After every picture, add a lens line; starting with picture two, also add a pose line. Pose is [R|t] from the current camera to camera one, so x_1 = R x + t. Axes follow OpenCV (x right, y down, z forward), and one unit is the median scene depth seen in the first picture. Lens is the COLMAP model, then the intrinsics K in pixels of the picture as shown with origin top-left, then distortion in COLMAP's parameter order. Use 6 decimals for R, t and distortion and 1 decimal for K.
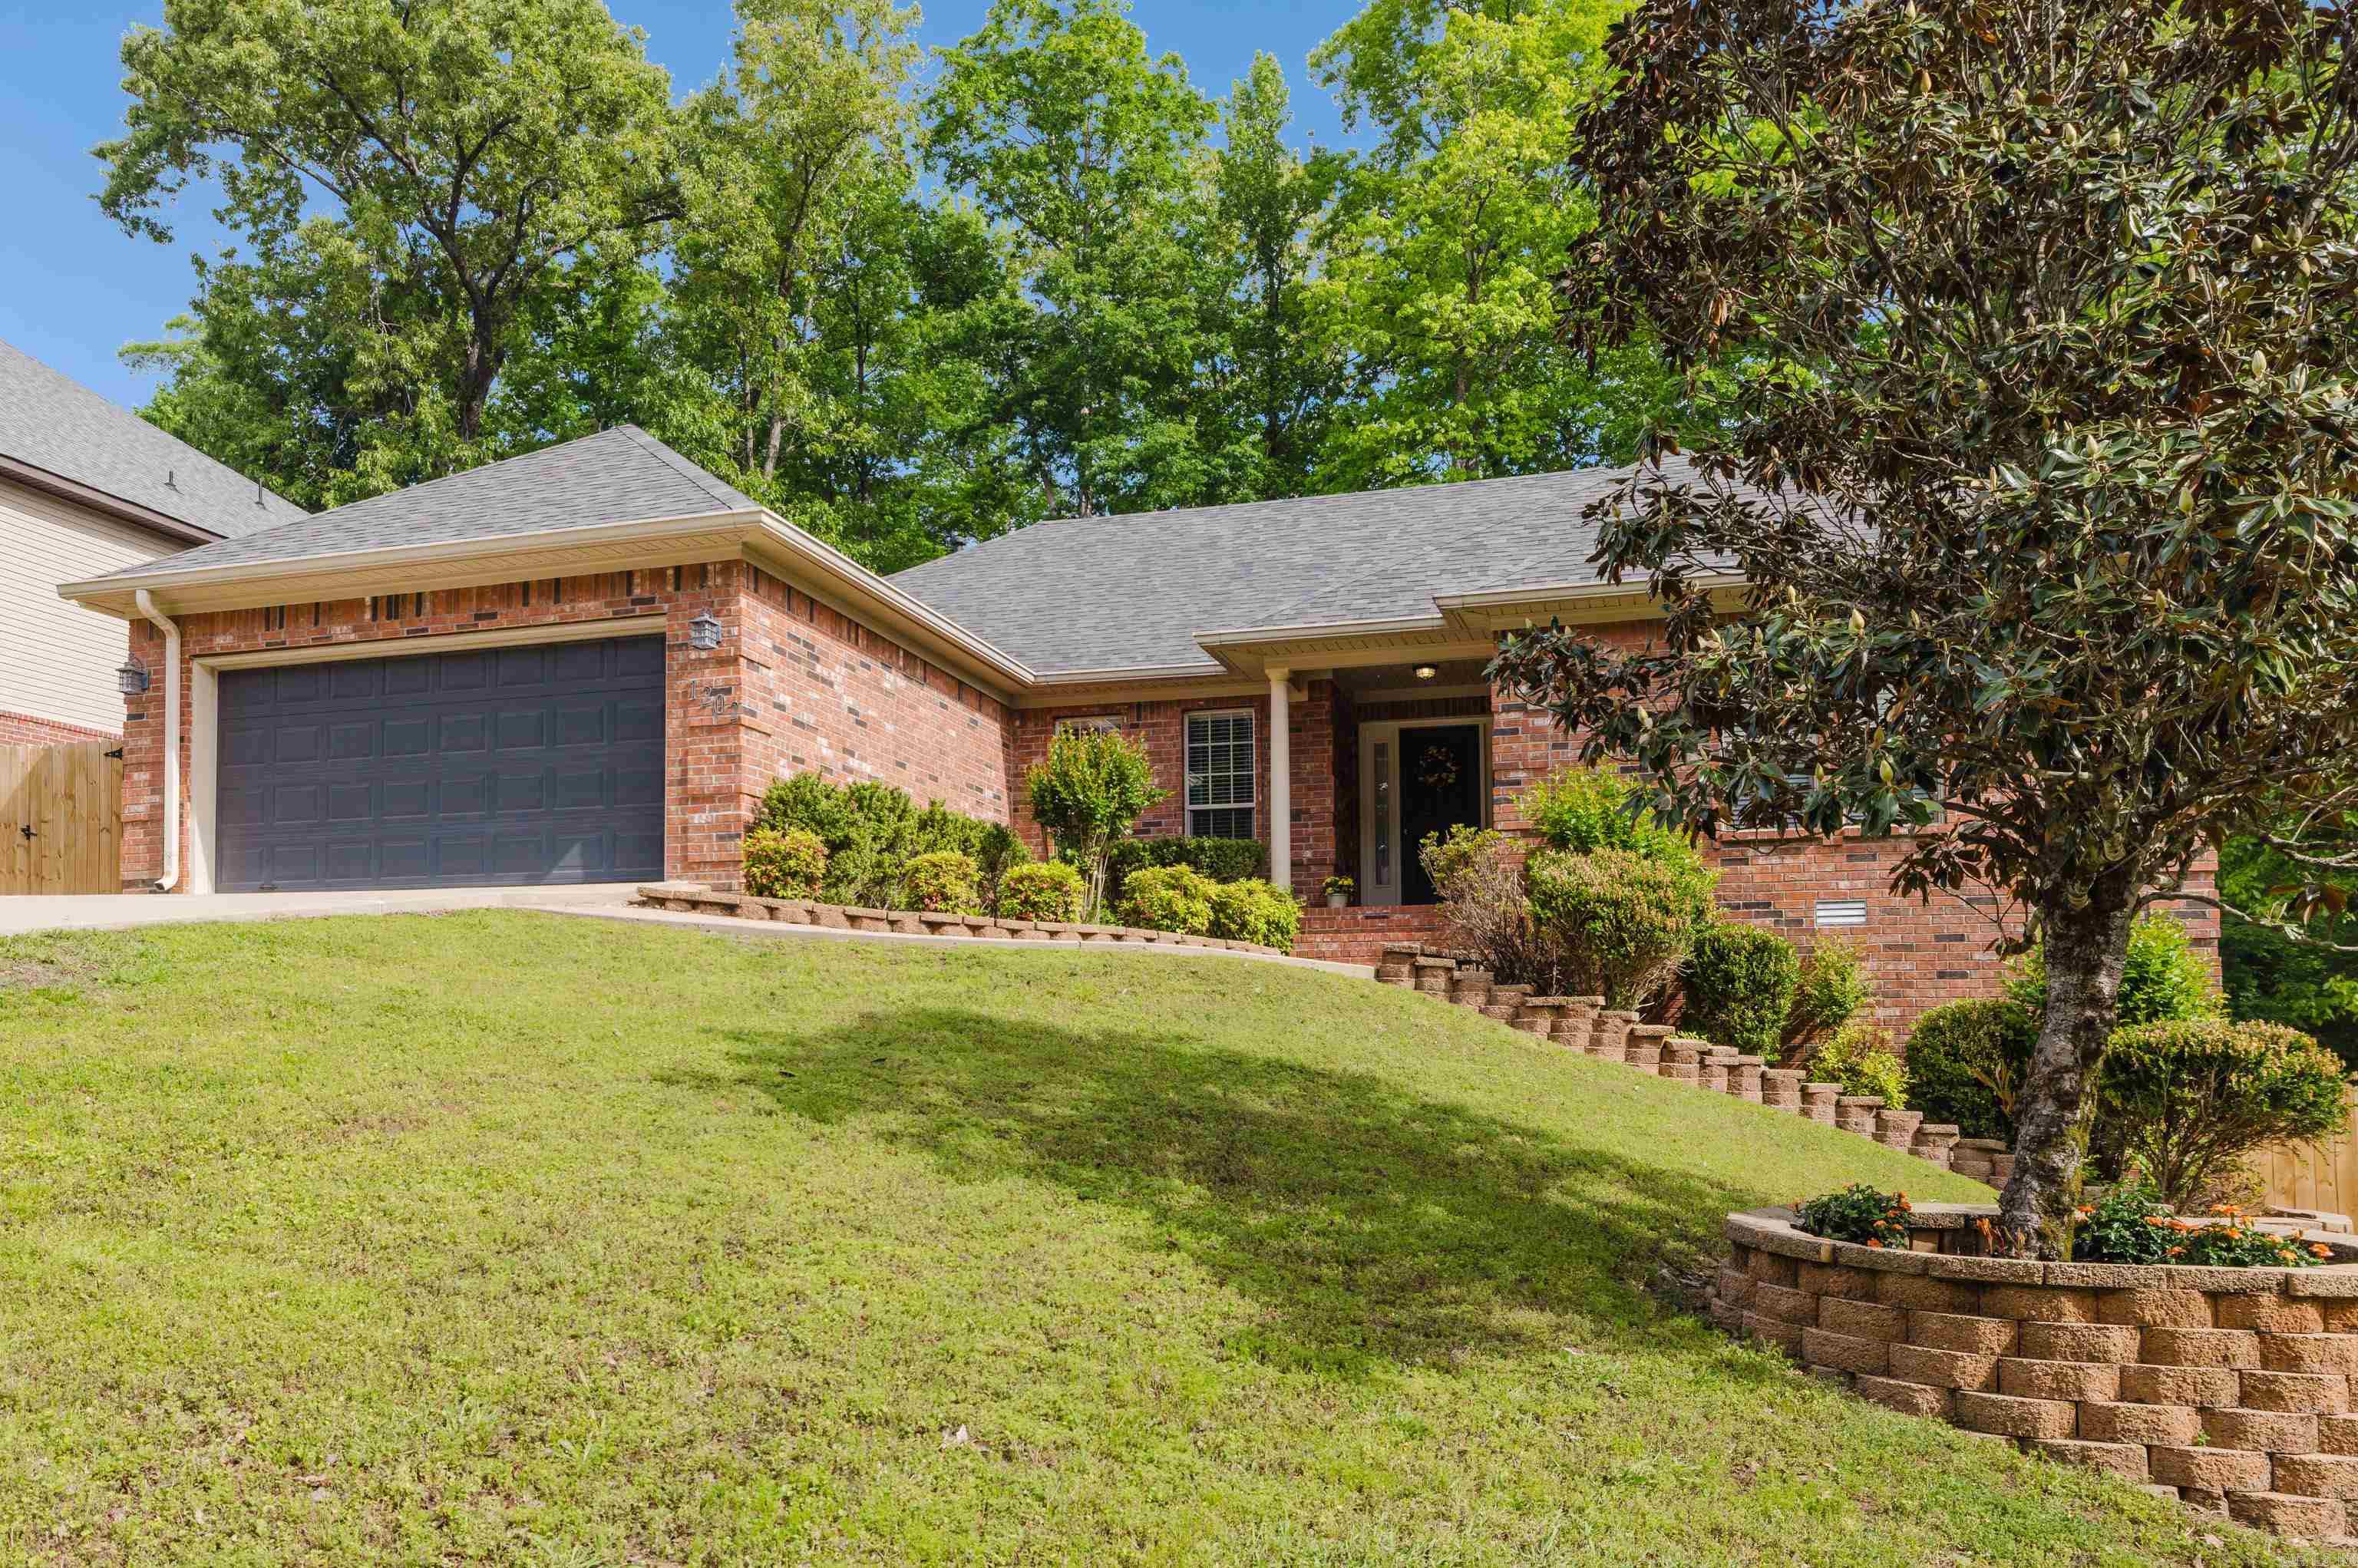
lens RADIAL K [[1426.4, 0, 1179.4], [0, 1426.4, 784.0], [0, 0, 1]] dist [0.000000, 0.000000]
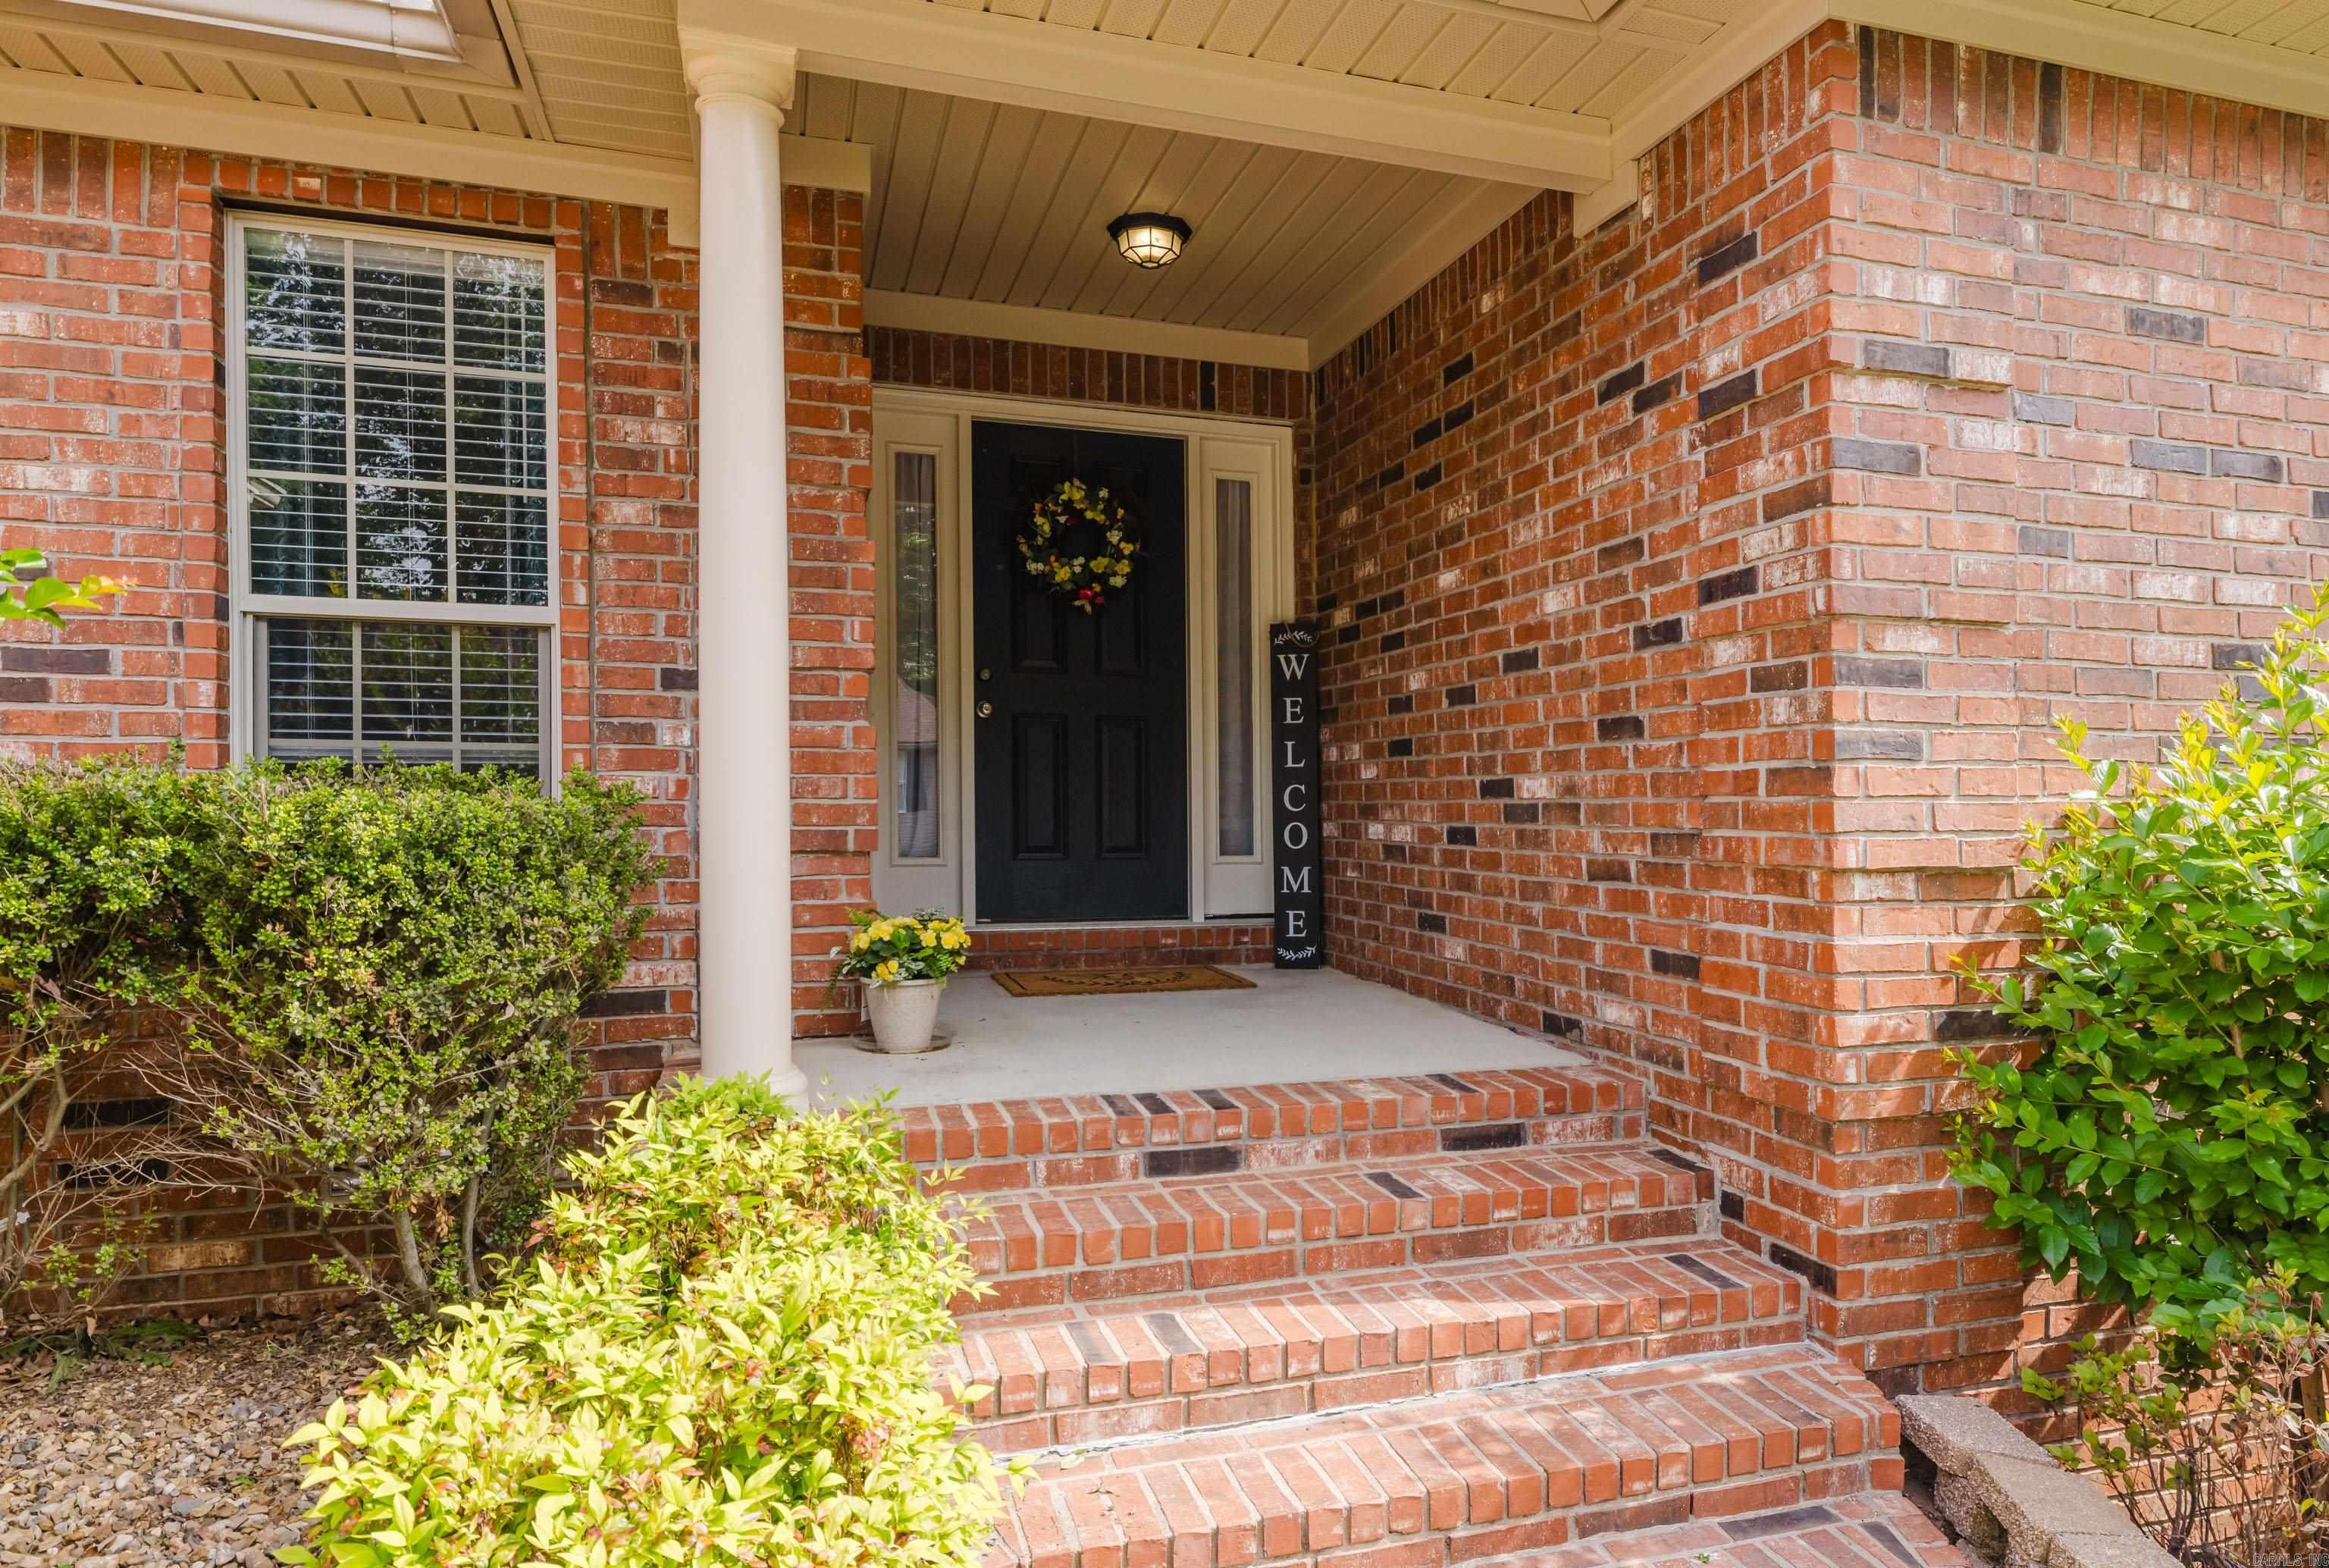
lens RADIAL K [[1310.1, 0, 1169.4], [0, 1310.1, 787.0], [0, 0, 1]] dist [-0.002194, -0.000257]
pose [[0.810164, -0.004281, 0.586187, 0.002960], [-0.100791, 0.984064, 0.146489, -0.001940], [-0.577473, -0.177763, 0.796822, 0.774215]]
